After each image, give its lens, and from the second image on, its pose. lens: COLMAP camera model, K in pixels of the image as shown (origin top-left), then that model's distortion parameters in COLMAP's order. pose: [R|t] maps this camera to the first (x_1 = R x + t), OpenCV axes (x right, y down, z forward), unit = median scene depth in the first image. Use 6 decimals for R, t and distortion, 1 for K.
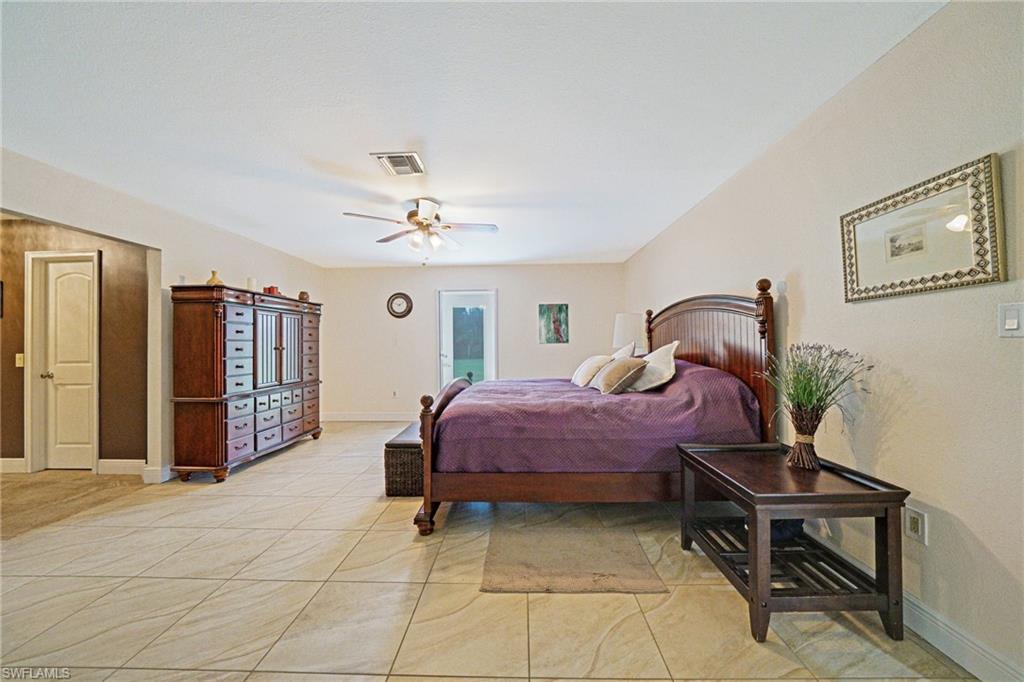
lens RADIAL K [[366.3, 0, 513.7], [0, 366.3, 338.6], [0, 0, 1]] dist [-0.015458, 0.000543]
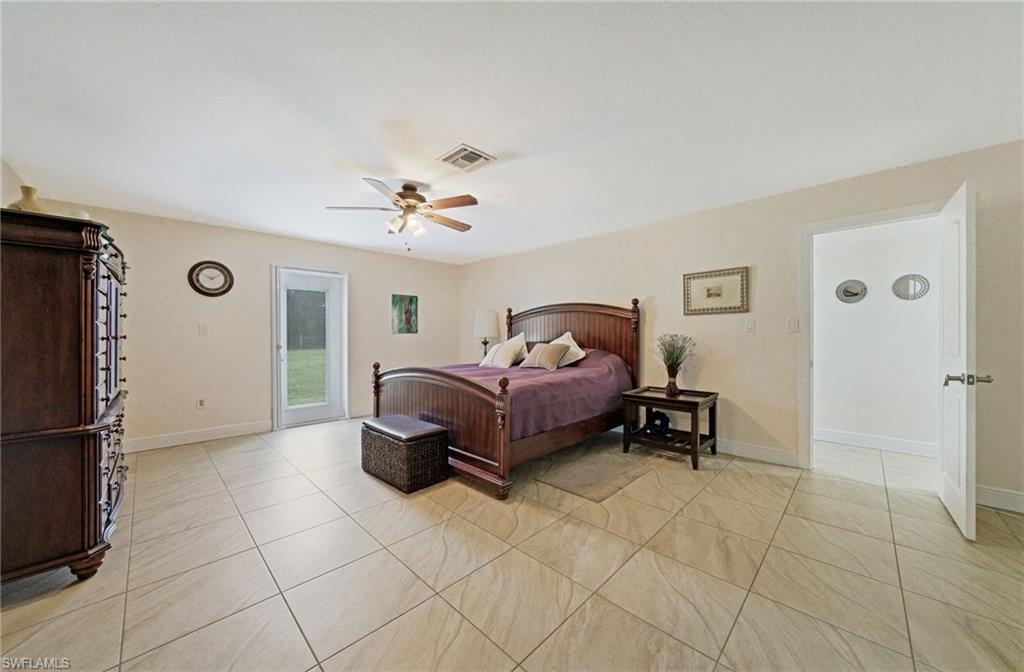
lens RADIAL K [[362.0, 0, 515.3], [0, 362.0, 336.0], [0, 0, 1]] dist [-0.003258, -0.000025]
pose [[0.681171, 0.001648, 0.732123, -1.046478], [-0.013523, 0.999855, 0.010330, 0.013276], [-0.732000, -0.016937, 0.681095, 0.204859]]
